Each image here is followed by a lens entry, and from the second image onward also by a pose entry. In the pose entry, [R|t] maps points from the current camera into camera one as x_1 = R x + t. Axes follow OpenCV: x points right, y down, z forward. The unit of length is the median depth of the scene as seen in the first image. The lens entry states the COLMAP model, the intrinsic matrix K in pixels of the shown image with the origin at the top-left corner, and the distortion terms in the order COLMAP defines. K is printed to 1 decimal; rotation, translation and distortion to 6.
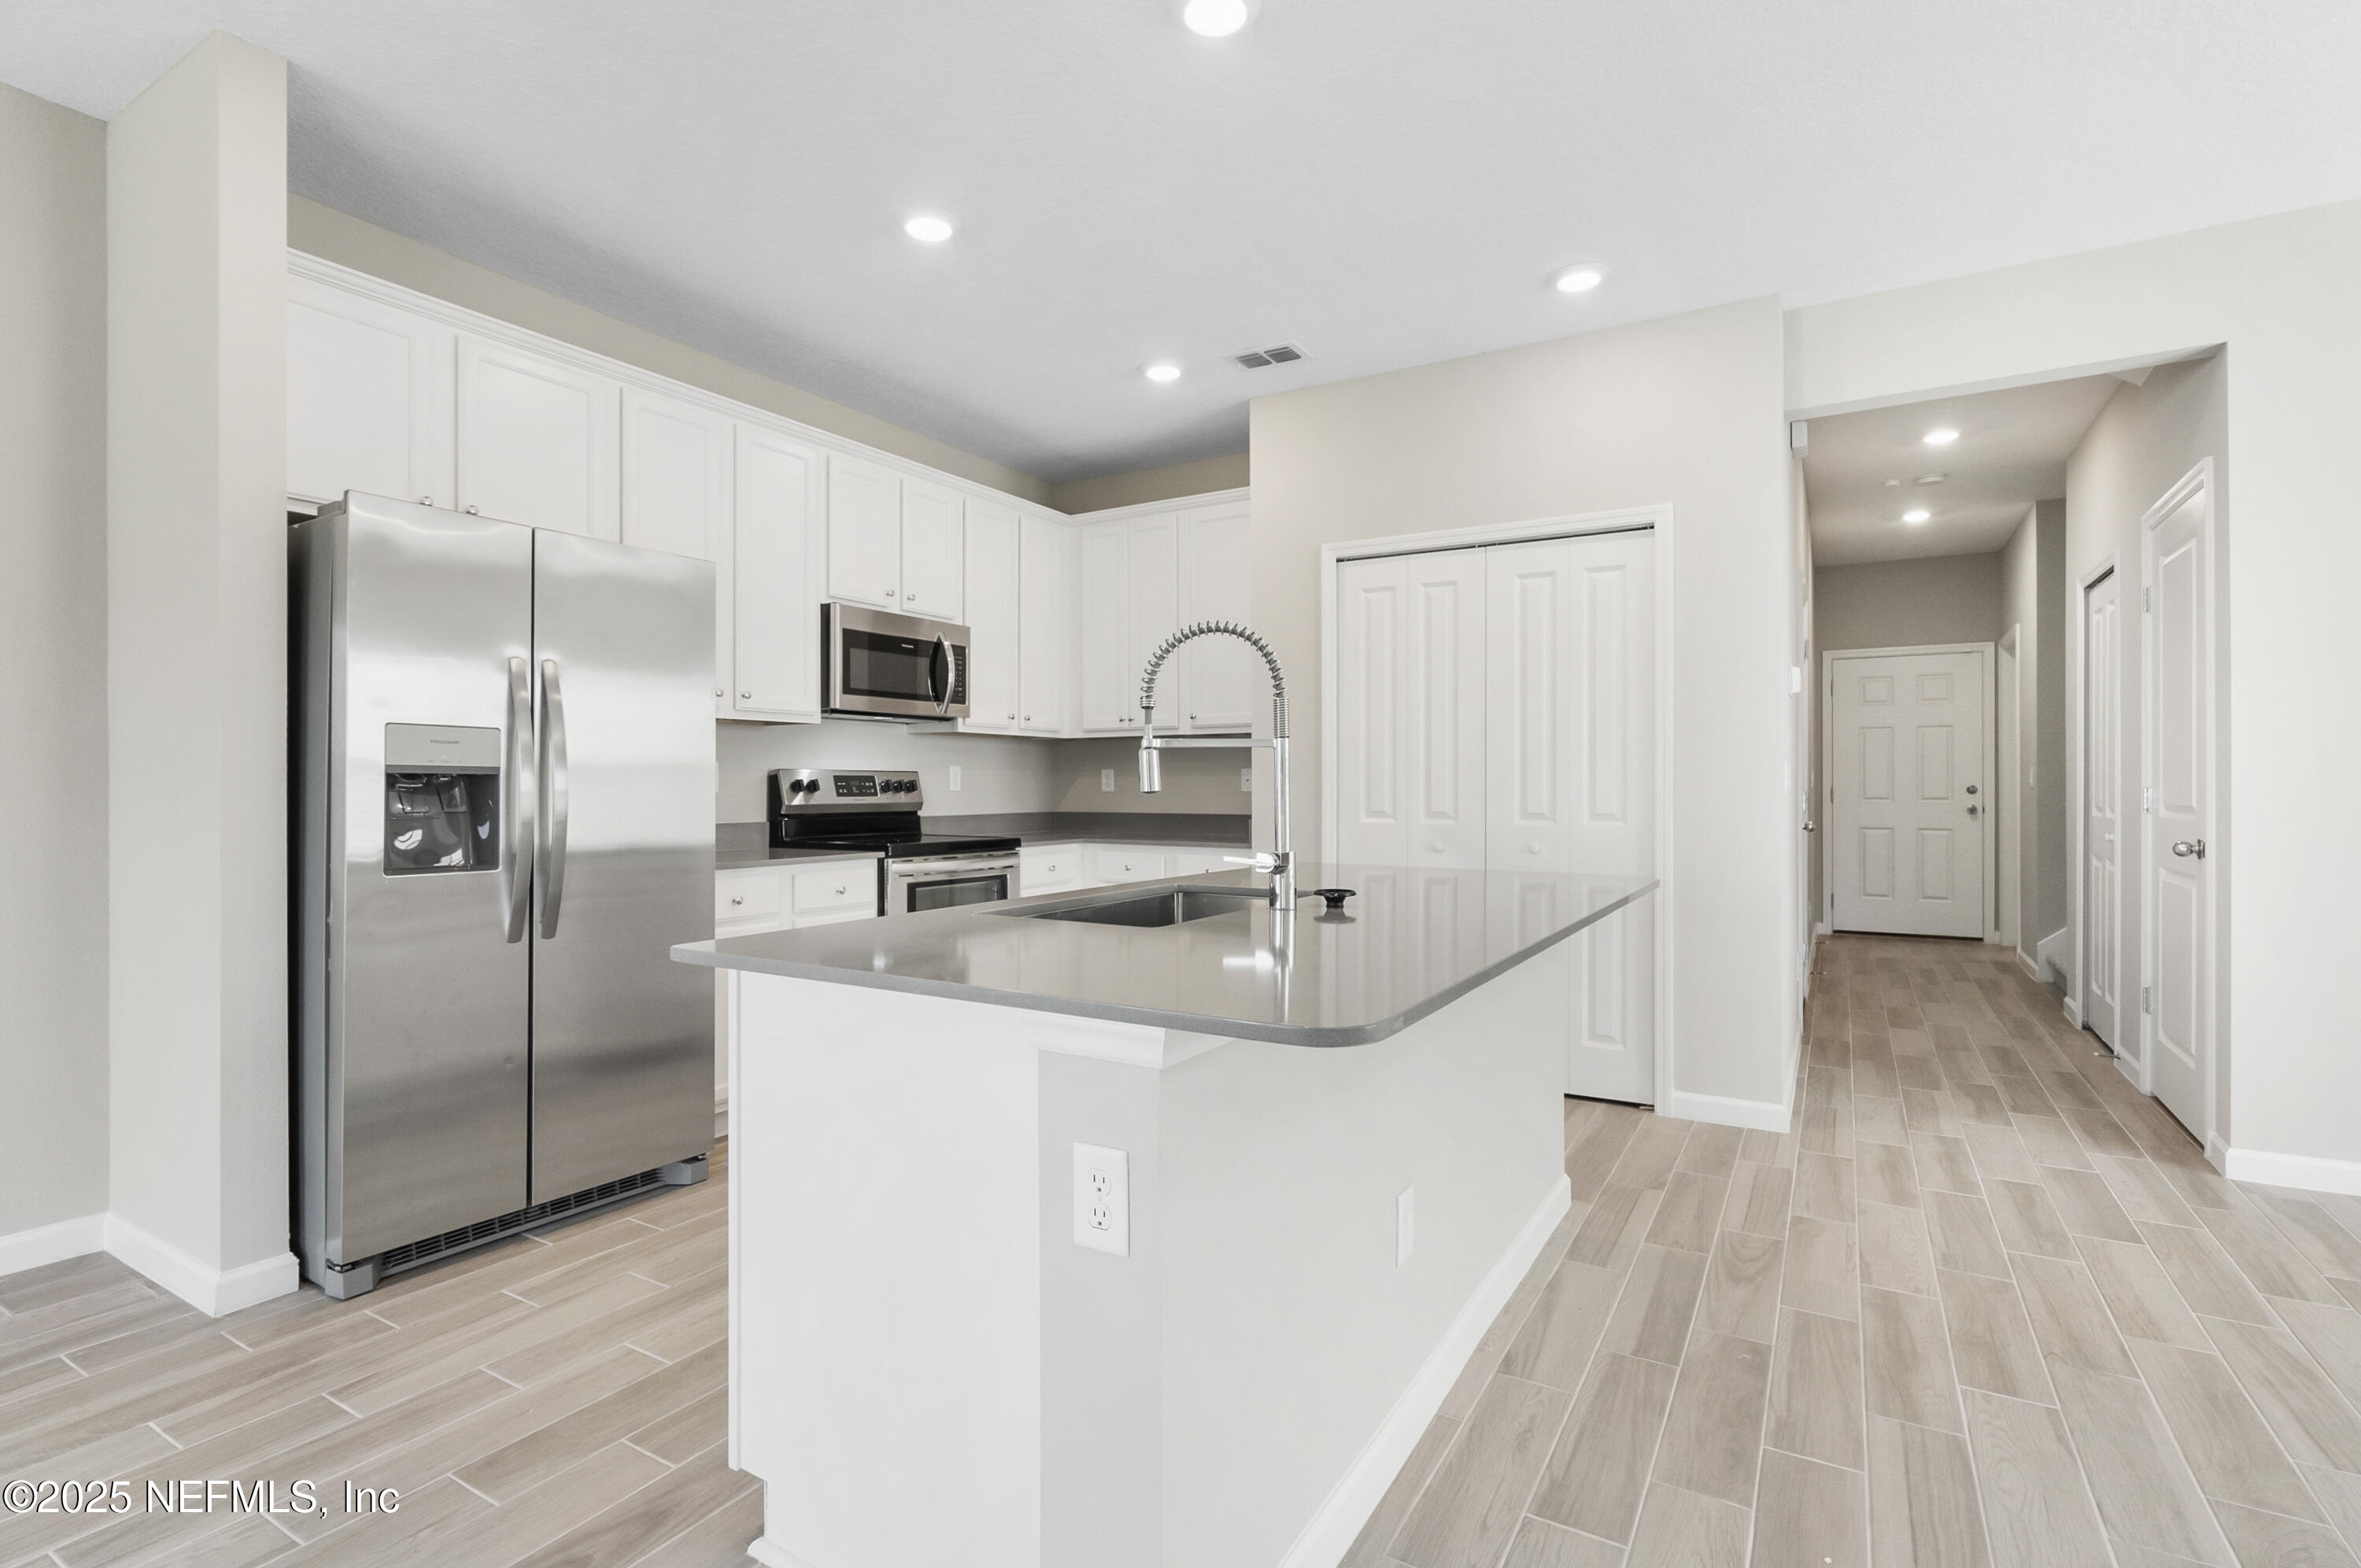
lens RADIAL K [[1094.2, 0, 1180.5], [0, 1094.2, 784.0], [0, 0, 1]] dist [-0.048913, 0.031747]
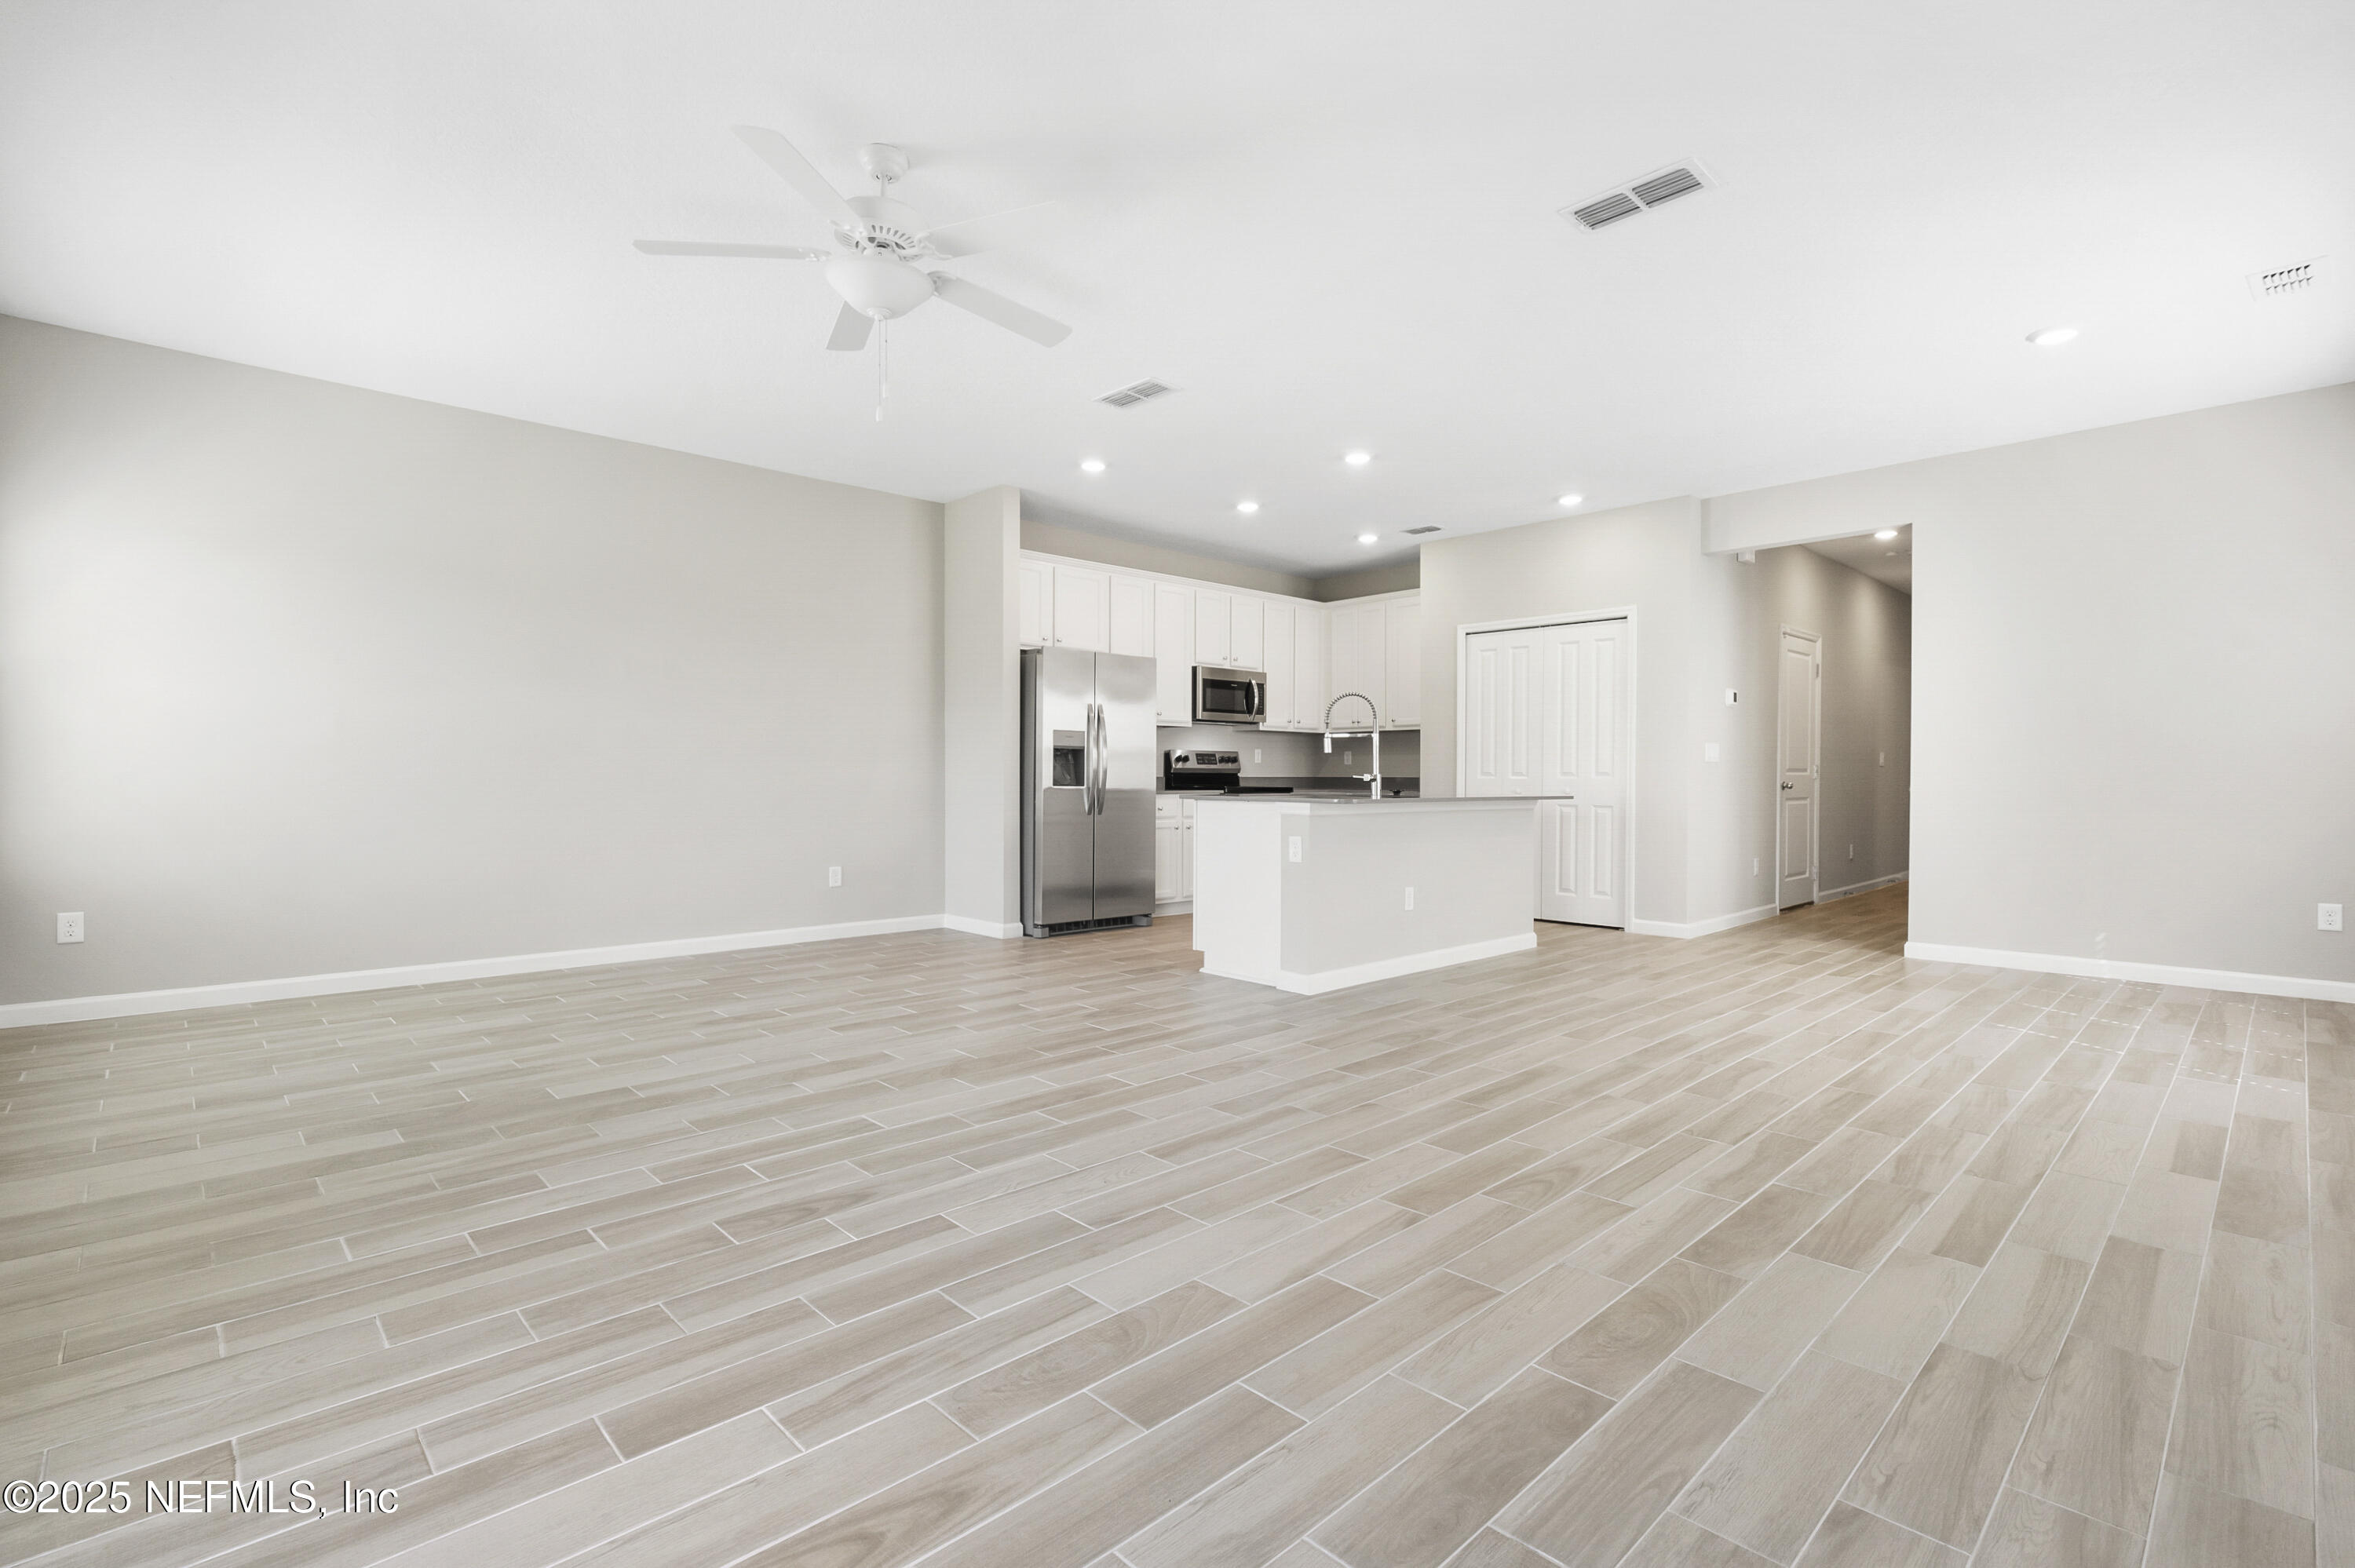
lens RADIAL K [[1091.4, 0, 1177.5], [0, 1091.4, 784.0], [0, 0, 1]] dist [-0.048913, 0.031747]
pose [[0.962852, 0.006183, -0.269960, 0.183164], [-0.004606, 0.999968, 0.006475, 0.036418], [0.269991, -0.004991, 0.962850, -0.926768]]
